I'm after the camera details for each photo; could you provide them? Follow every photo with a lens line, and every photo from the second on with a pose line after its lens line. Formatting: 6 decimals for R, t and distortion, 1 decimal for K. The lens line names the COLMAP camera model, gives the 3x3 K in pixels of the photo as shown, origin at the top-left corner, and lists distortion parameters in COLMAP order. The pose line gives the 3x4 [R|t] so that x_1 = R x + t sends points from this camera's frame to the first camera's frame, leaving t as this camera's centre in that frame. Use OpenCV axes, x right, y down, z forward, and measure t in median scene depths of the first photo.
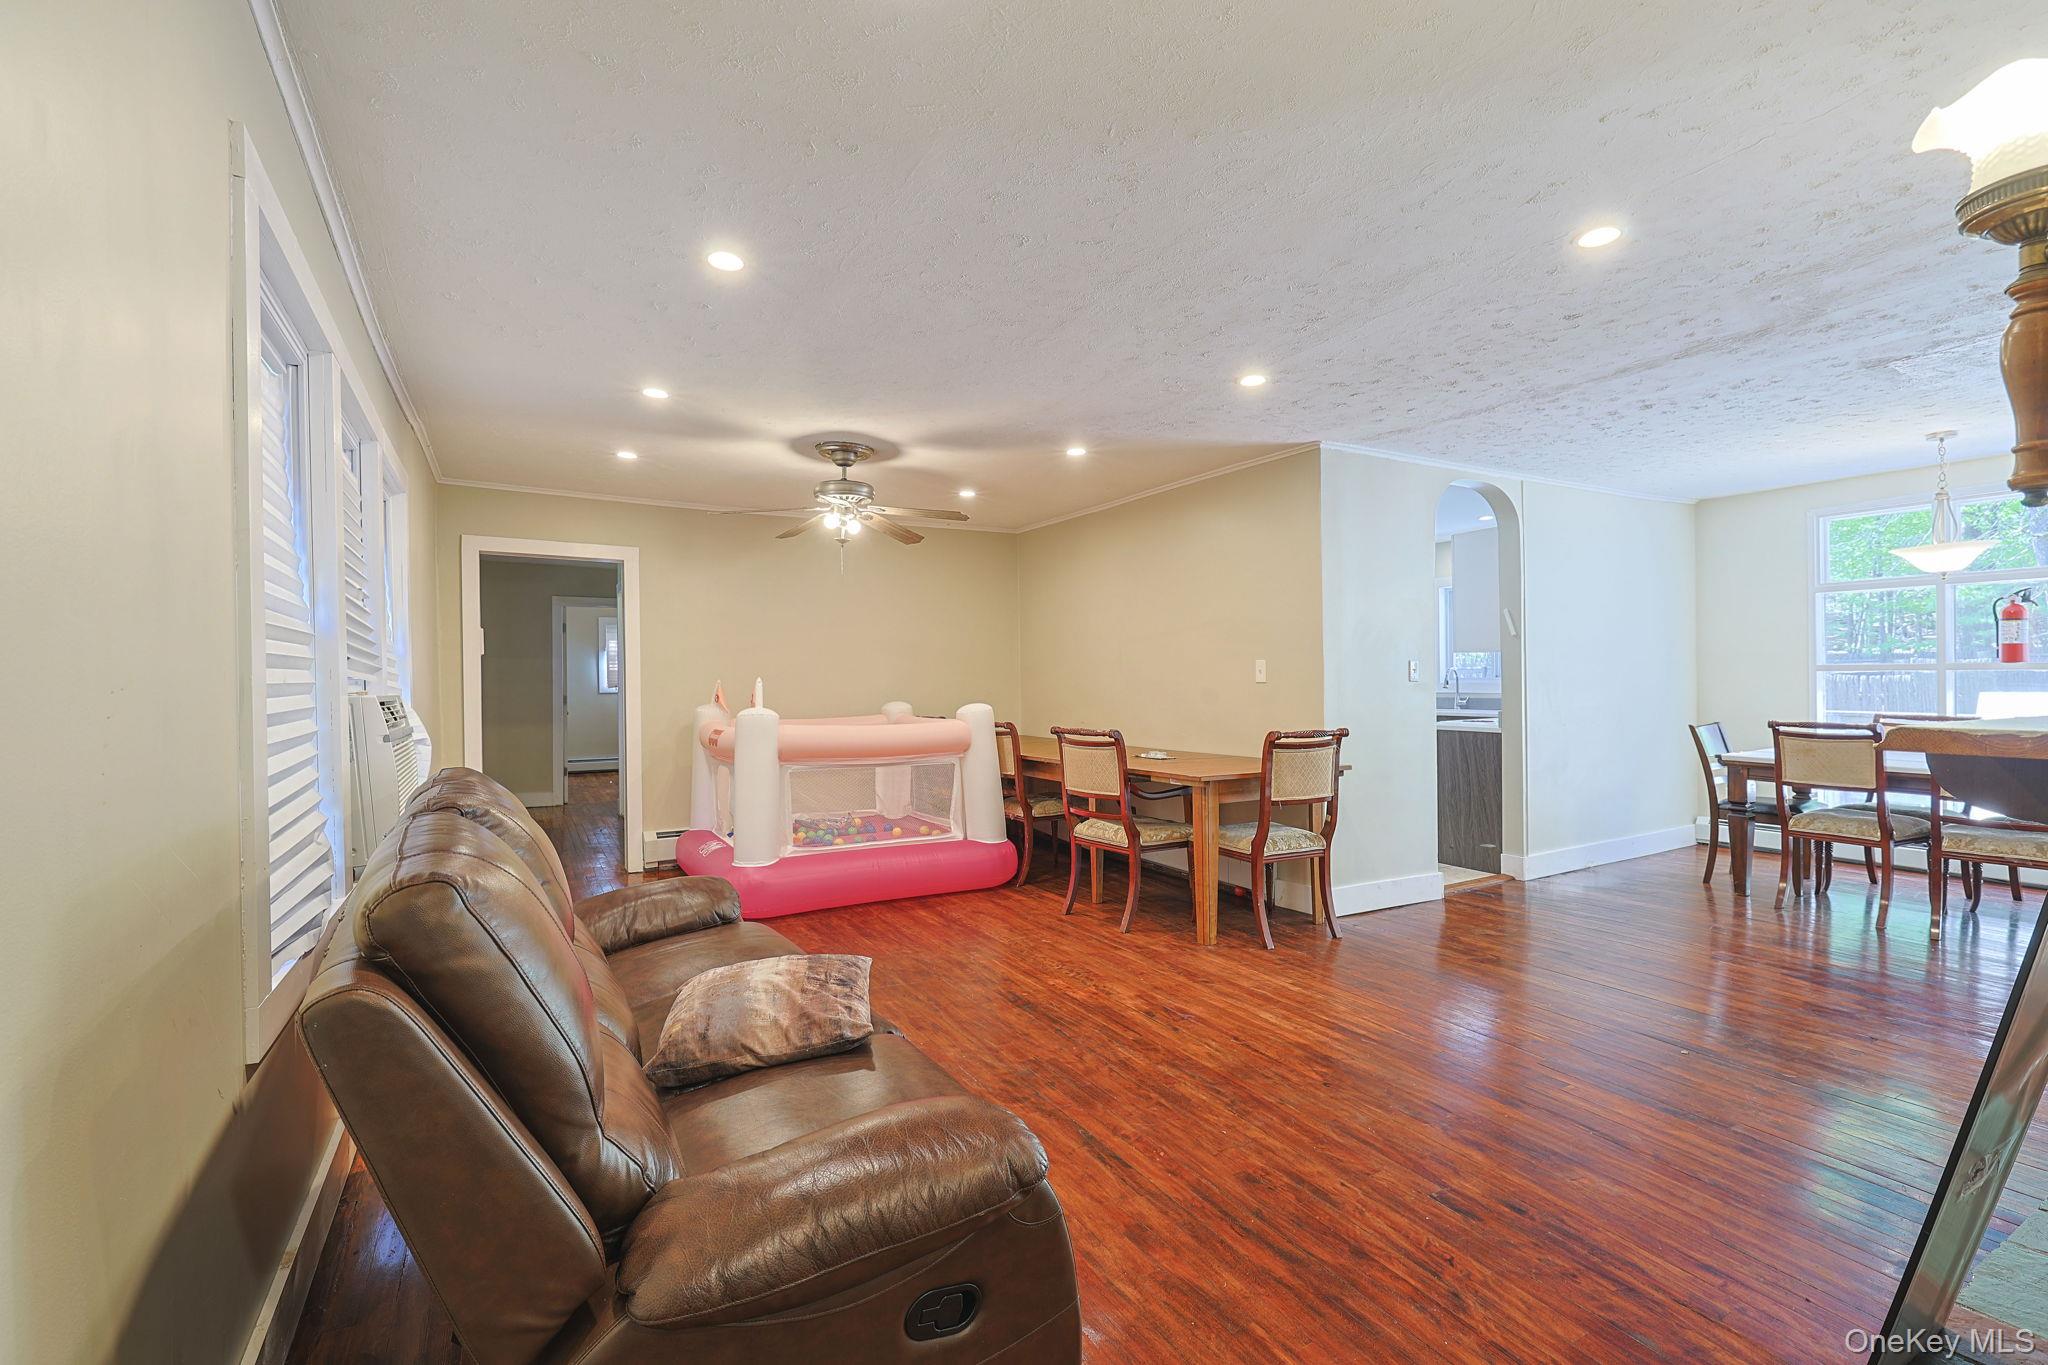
lens RADIAL K [[907.0, 0, 1020.4], [0, 907.0, 683.8], [0, 0, 1]] dist [-0.001107, 0.000219]
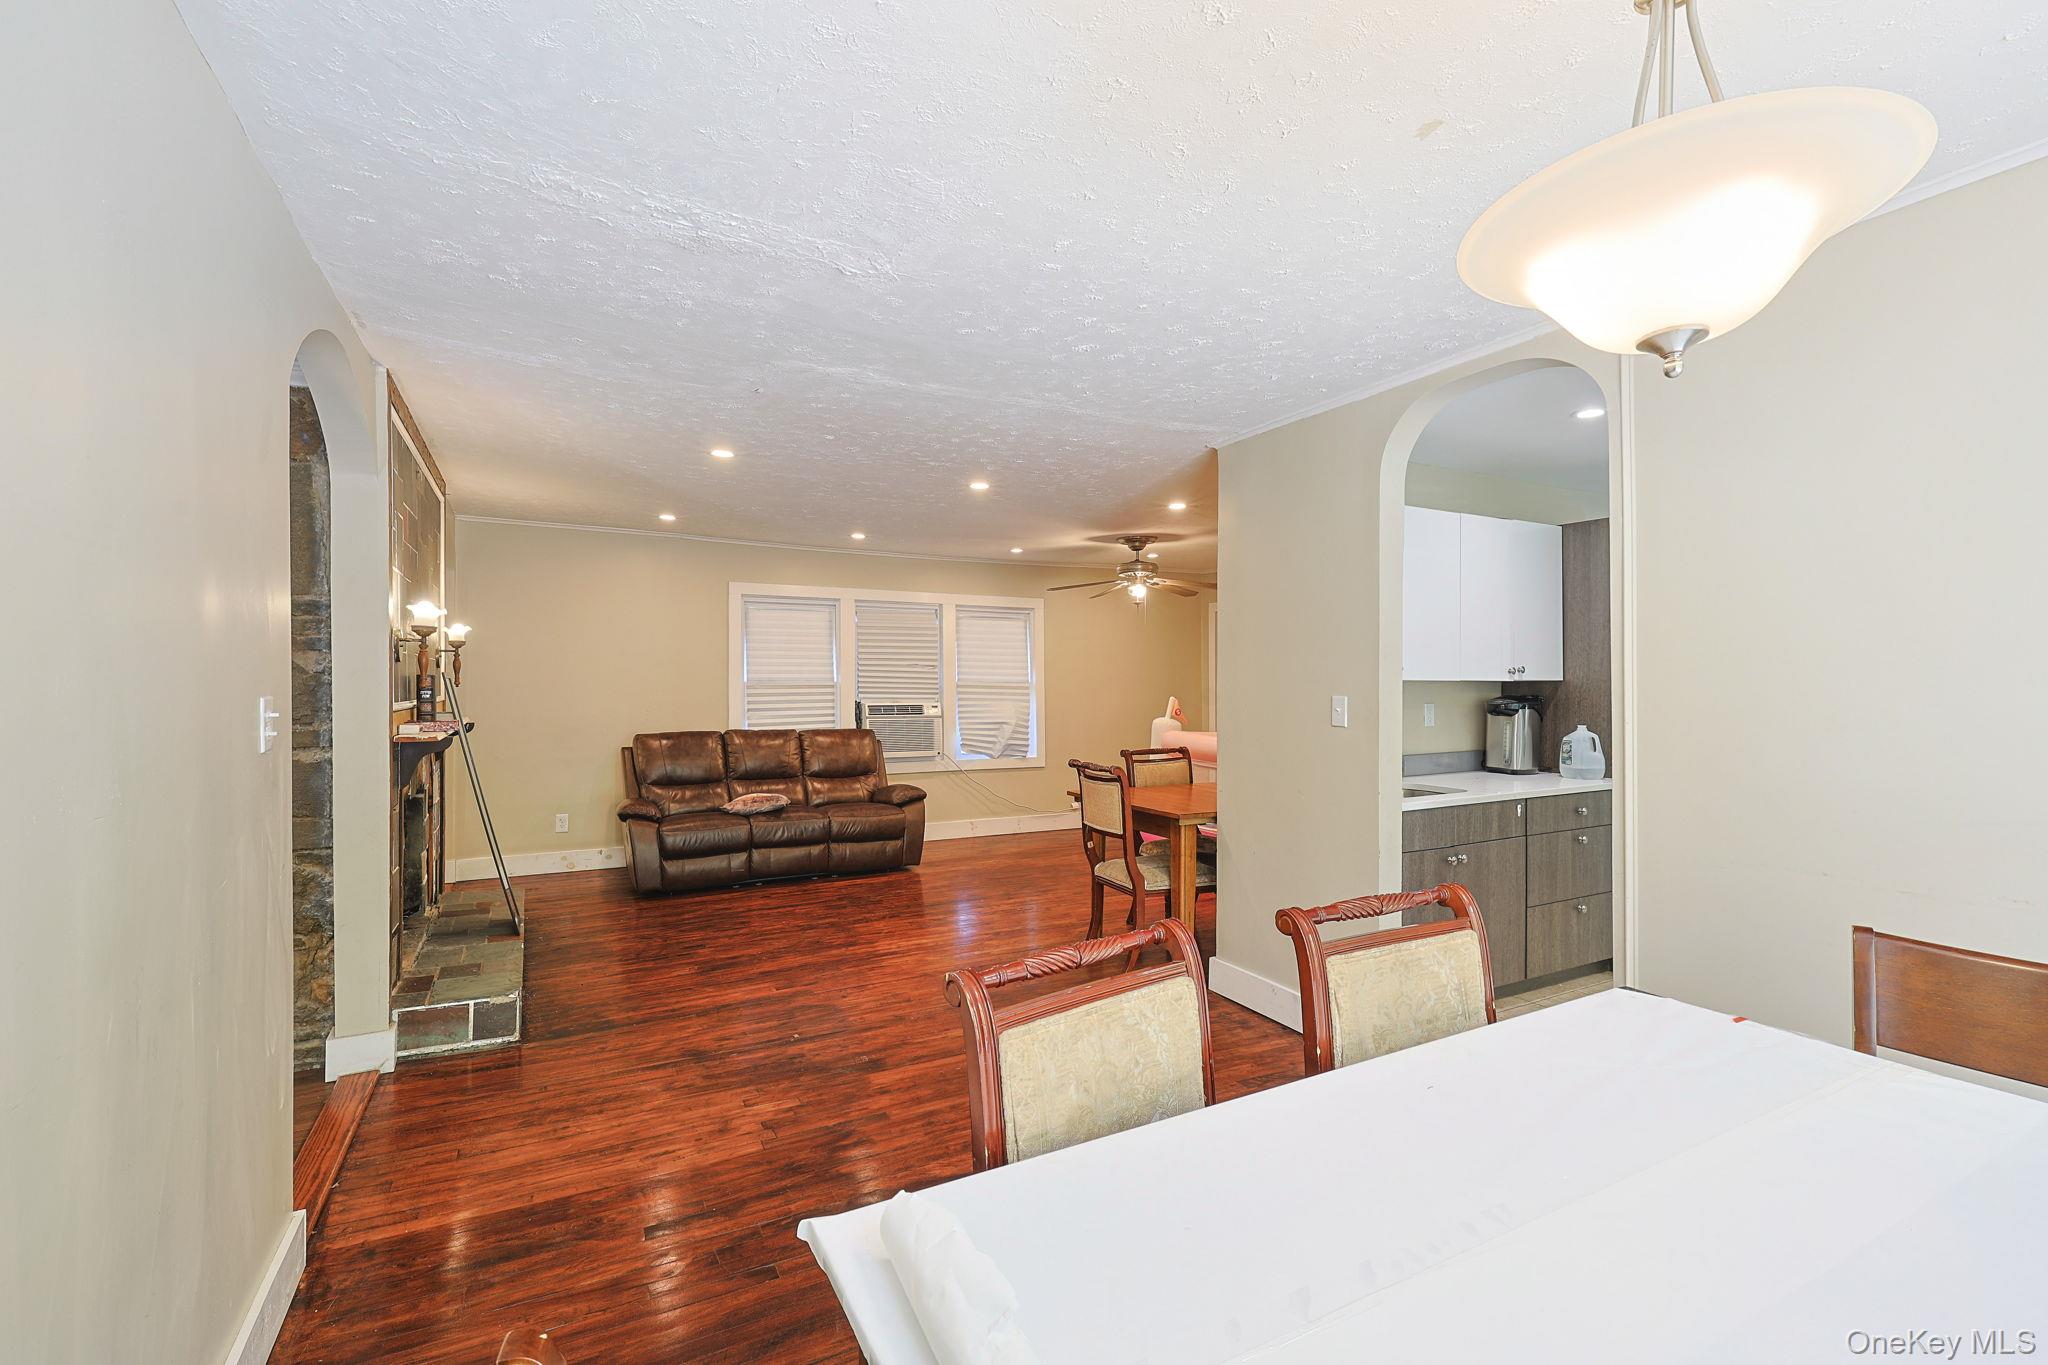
lens RADIAL K [[907.0, 0, 1020.4], [0, 907.0, 683.8], [0, 0, 1]] dist [-0.001107, 0.000219]
pose [[-0.024825, 0.014607, -0.999585, 1.962025], [-0.002153, 0.999890, 0.014665, -0.080440], [0.999689, 0.002517, -0.024791, 1.354366]]
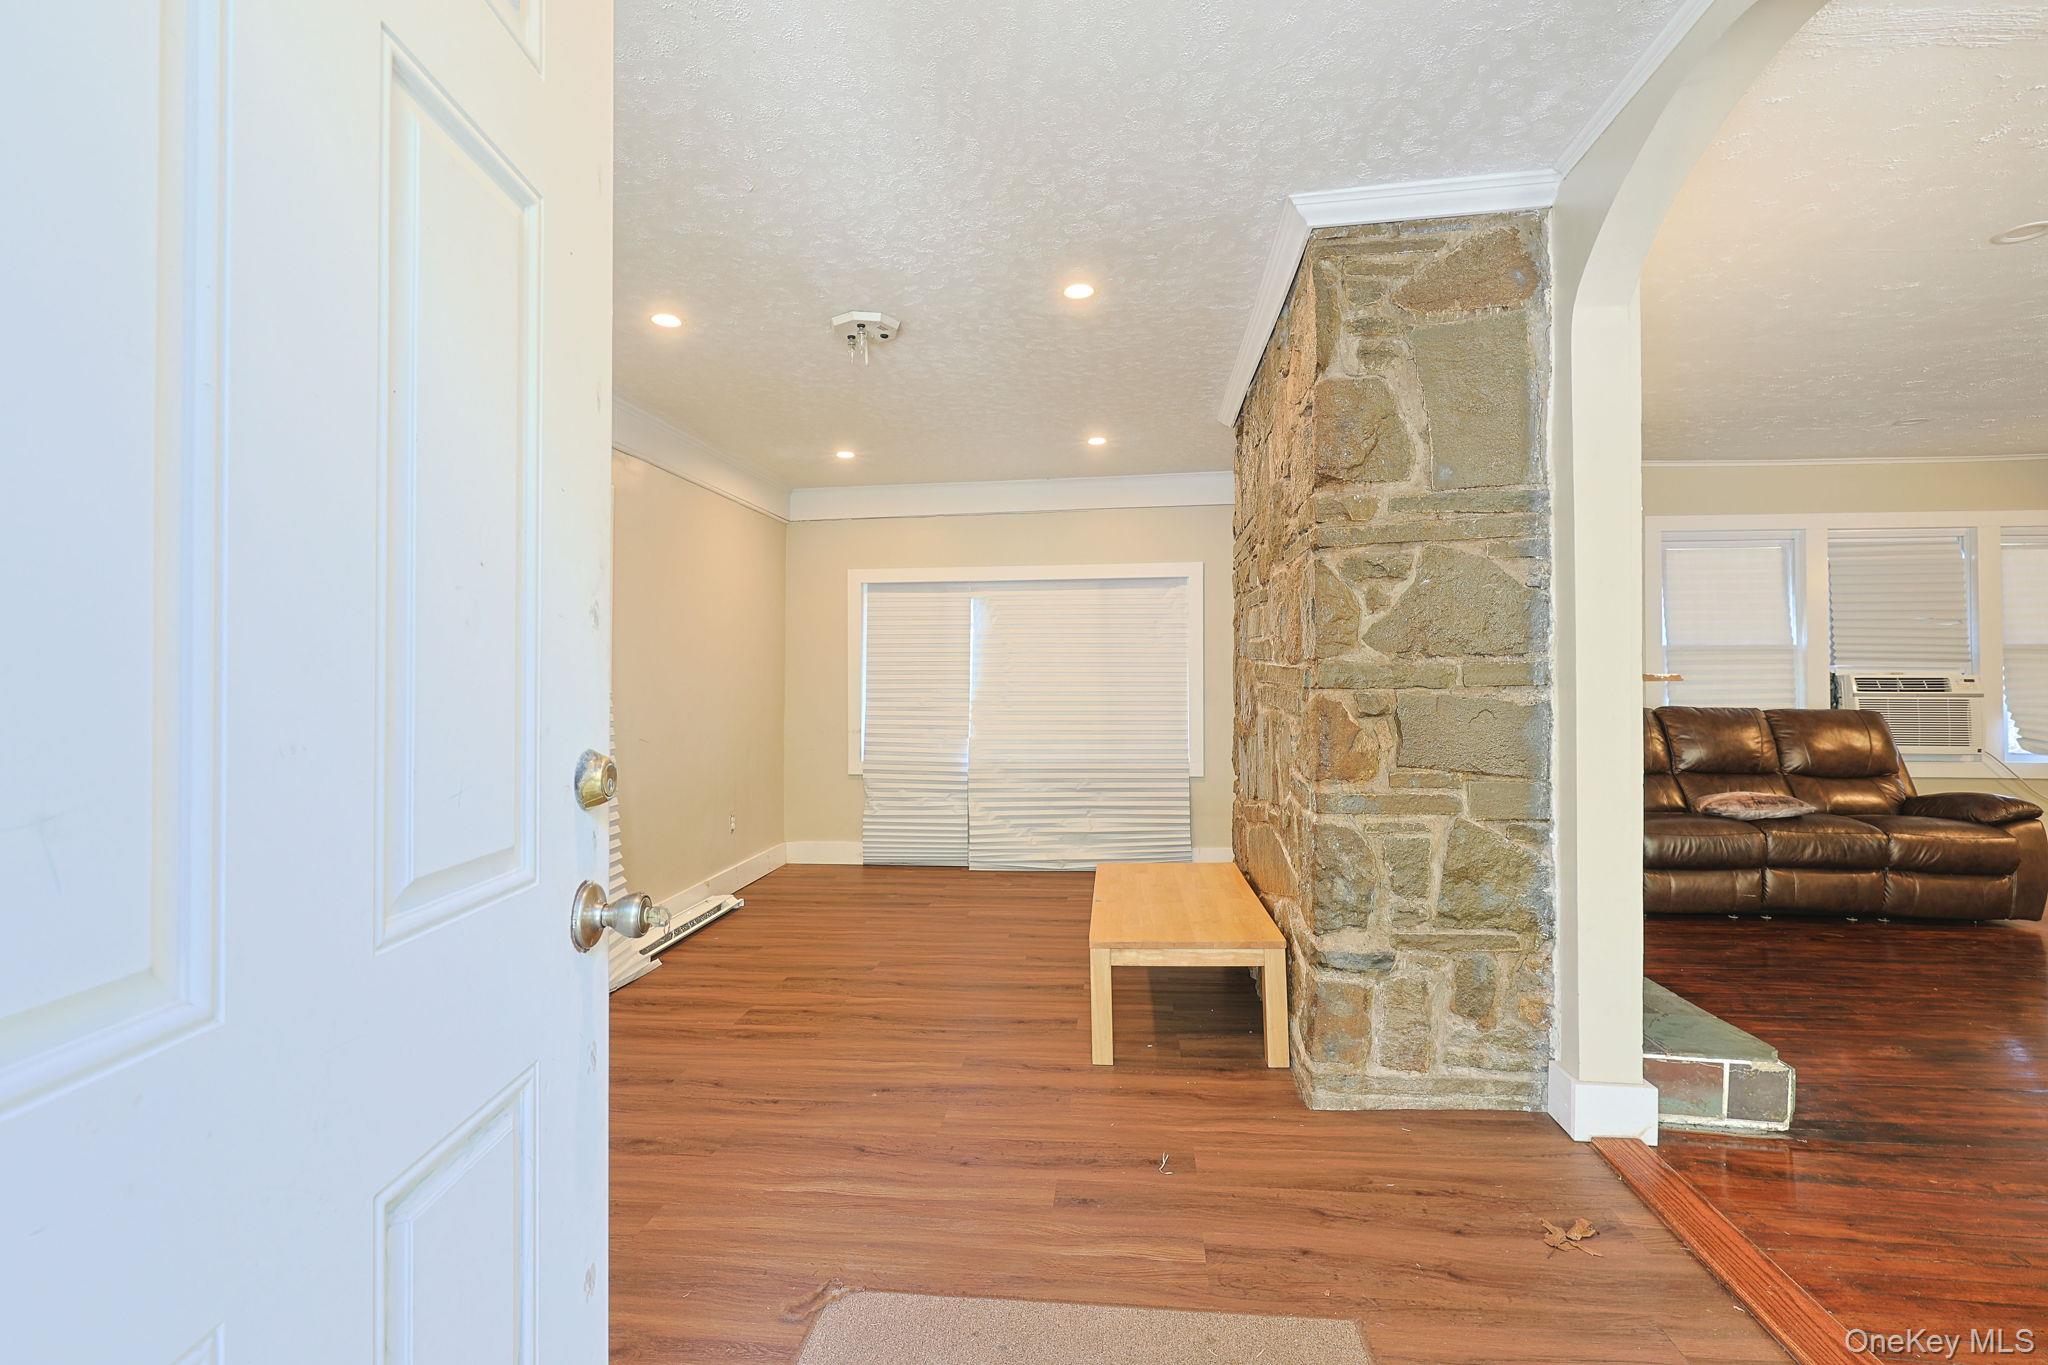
lens RADIAL K [[907.0, 0, 1020.4], [0, 907.0, 683.8], [0, 0, 1]] dist [-0.001107, 0.000219]
pose [[-0.588087, 0.013070, -0.808692, 1.828929], [0.005684, 0.999912, 0.012028, 0.001103], [0.808778, 0.002477, -0.588109, 0.575003]]
